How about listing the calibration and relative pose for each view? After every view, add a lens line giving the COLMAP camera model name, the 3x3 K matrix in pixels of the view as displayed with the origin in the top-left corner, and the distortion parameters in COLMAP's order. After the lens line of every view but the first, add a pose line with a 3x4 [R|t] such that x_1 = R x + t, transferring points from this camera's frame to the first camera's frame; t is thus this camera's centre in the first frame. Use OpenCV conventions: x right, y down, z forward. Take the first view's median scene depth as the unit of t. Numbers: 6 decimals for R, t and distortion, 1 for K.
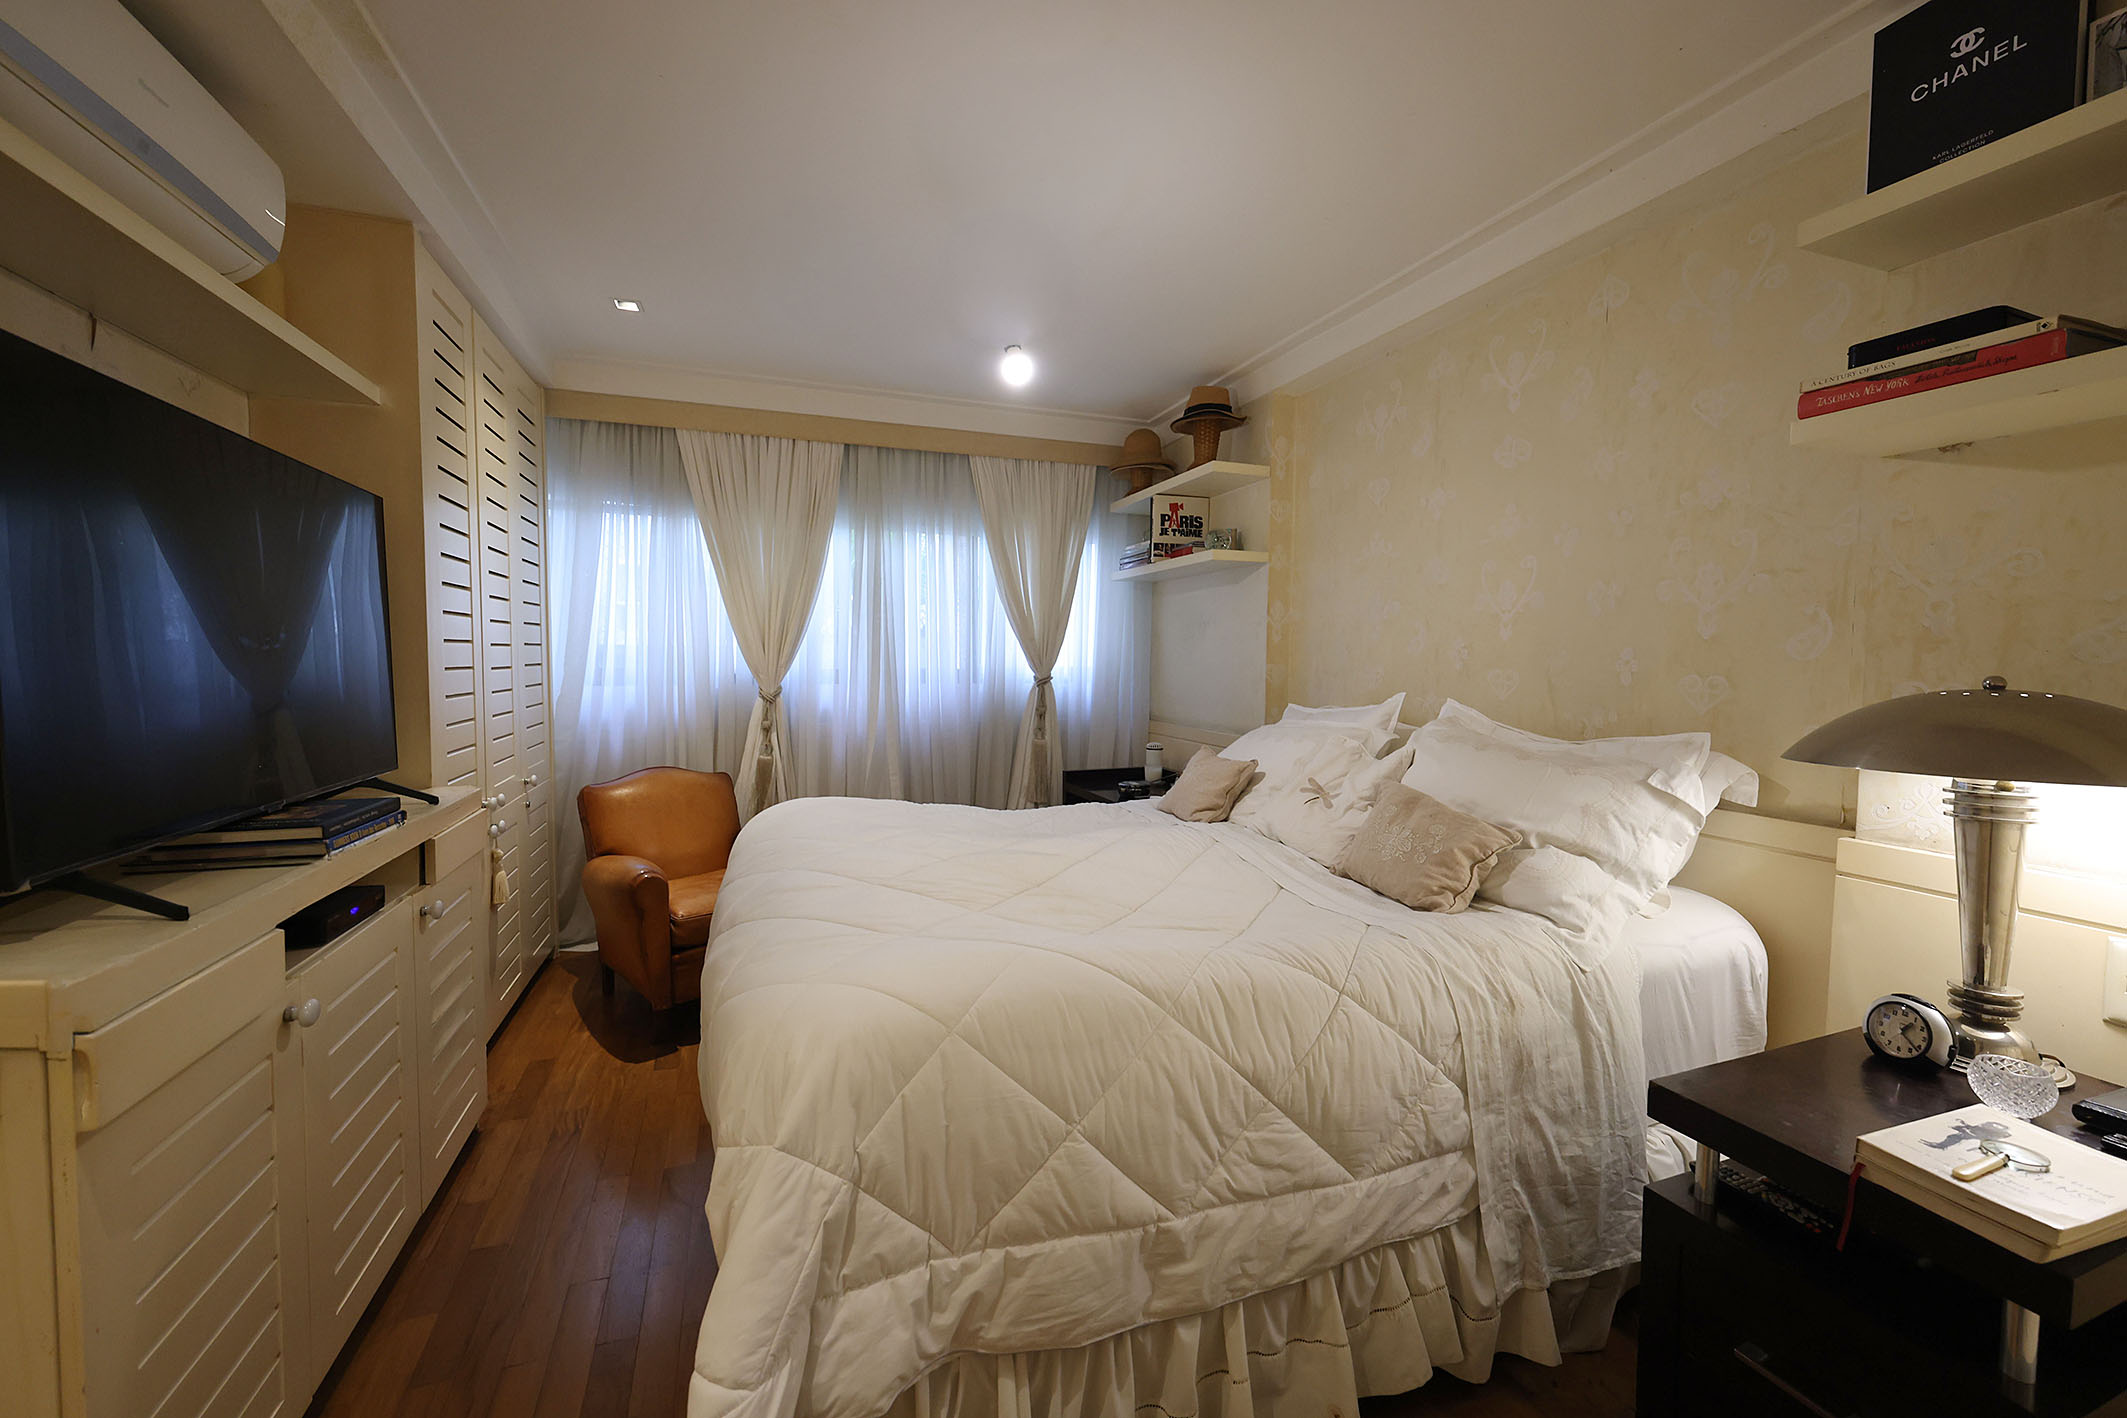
lens RADIAL K [[859.2, 0, 1057.3], [0, 859.2, 698.3], [0, 0, 1]] dist [0.002521, 0.000024]
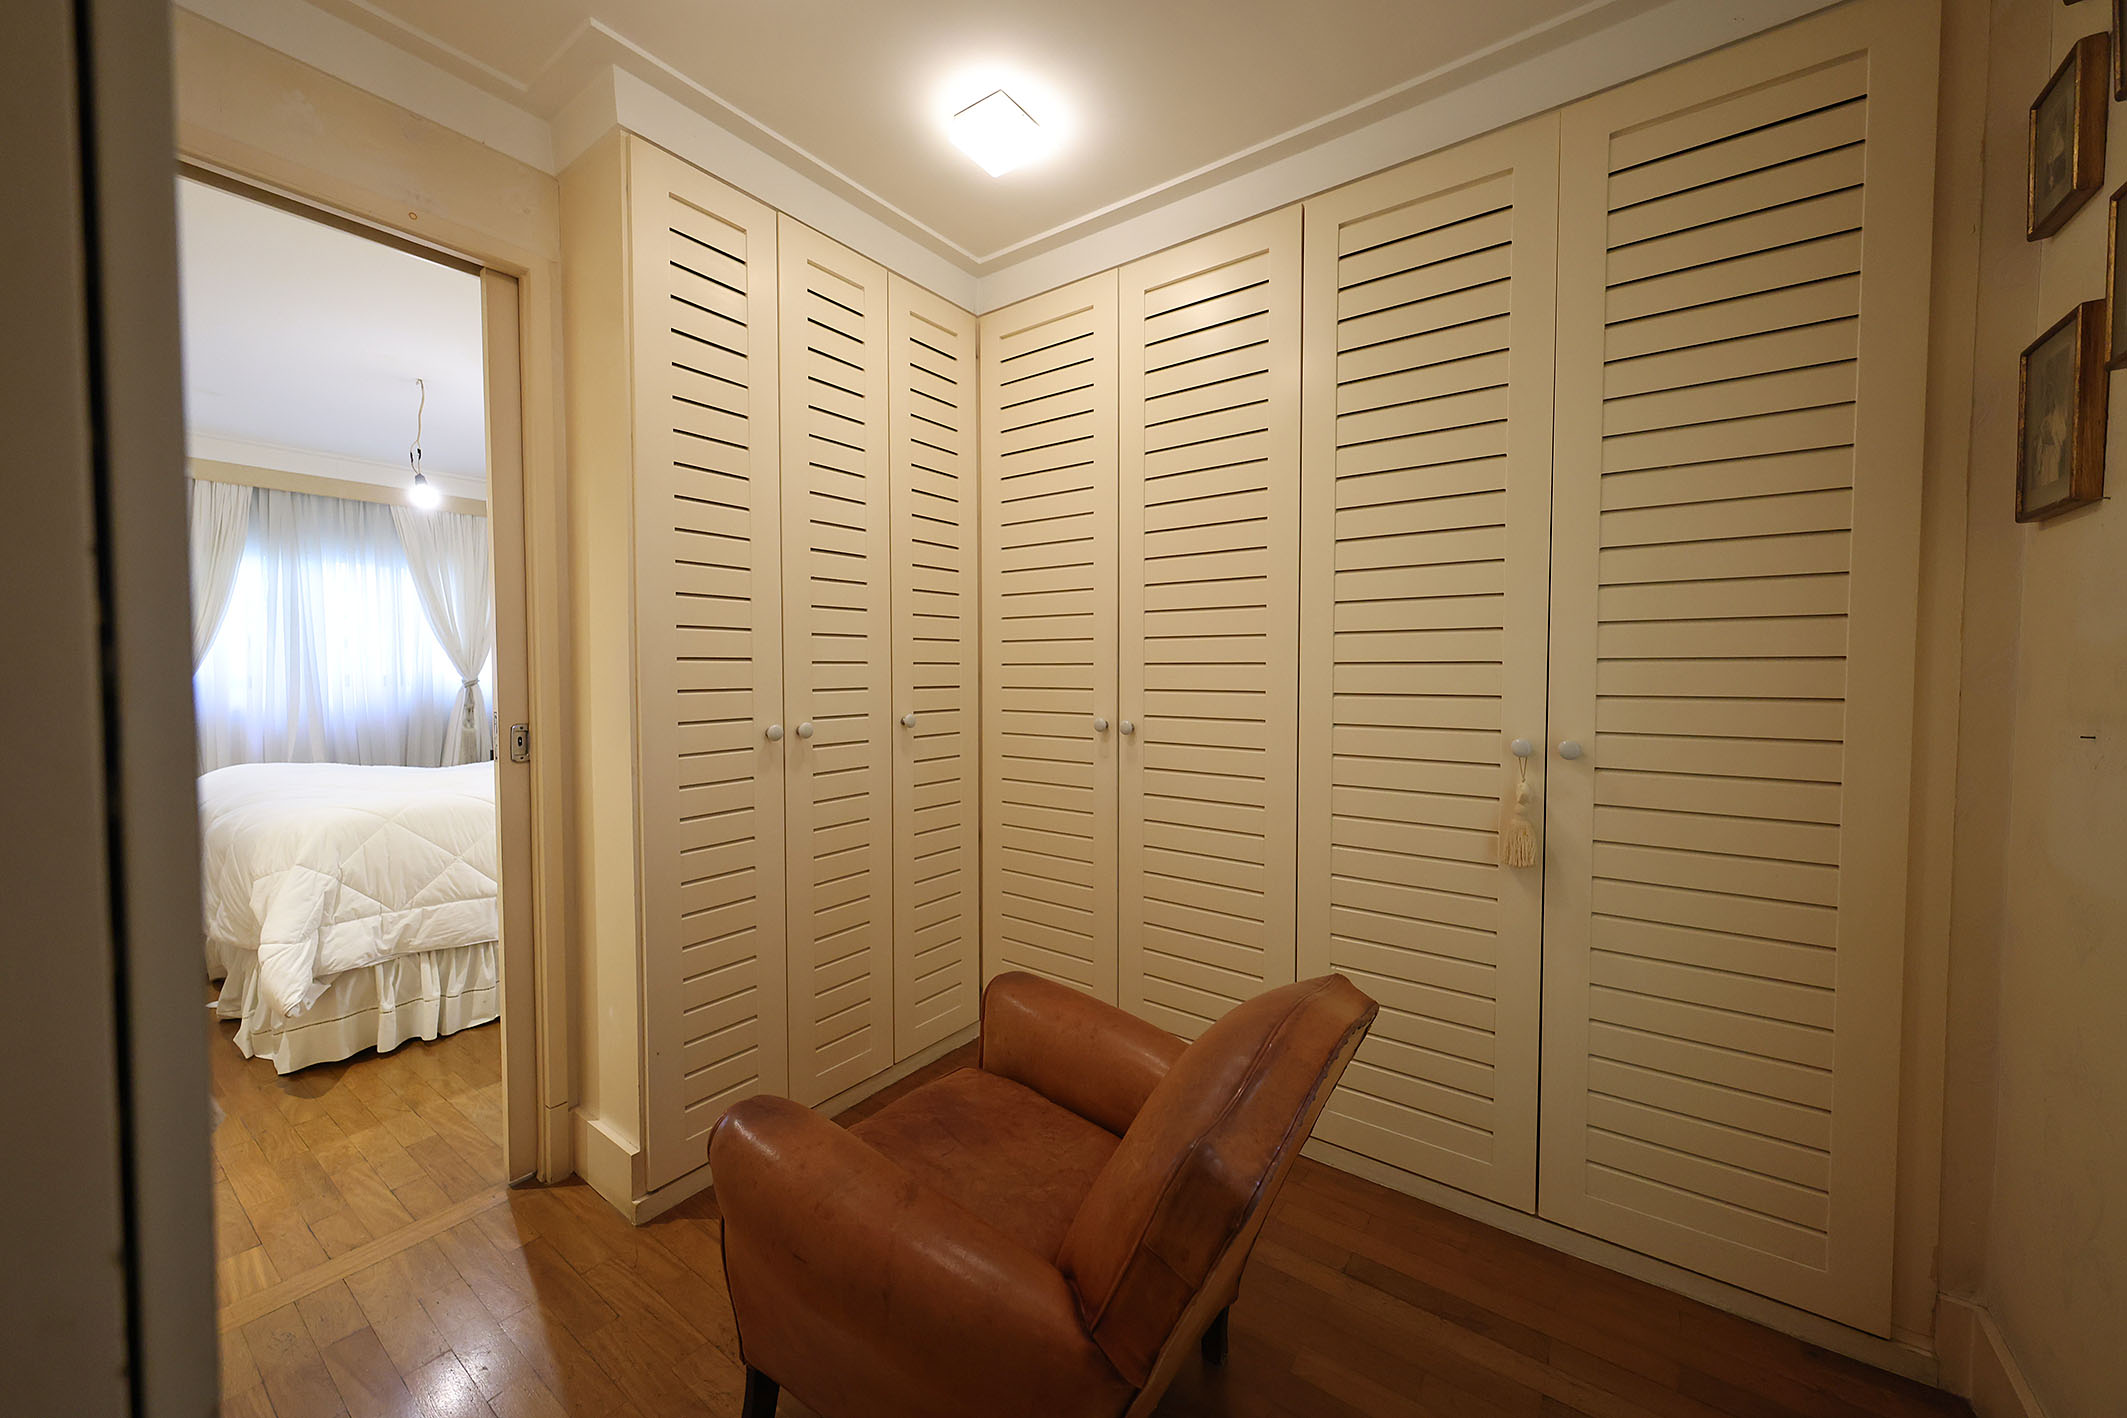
lens RADIAL K [[785.8, 0, 1061.7], [0, 785.8, 698.7], [0, 0, 1]] dist [-0.000485, -0.000322]
pose [[0.825615, -0.029298, 0.563472, 0.193499], [0.033700, 0.999429, 0.002587, 0.114421], [-0.563226, 0.016853, 0.826131, -1.812077]]
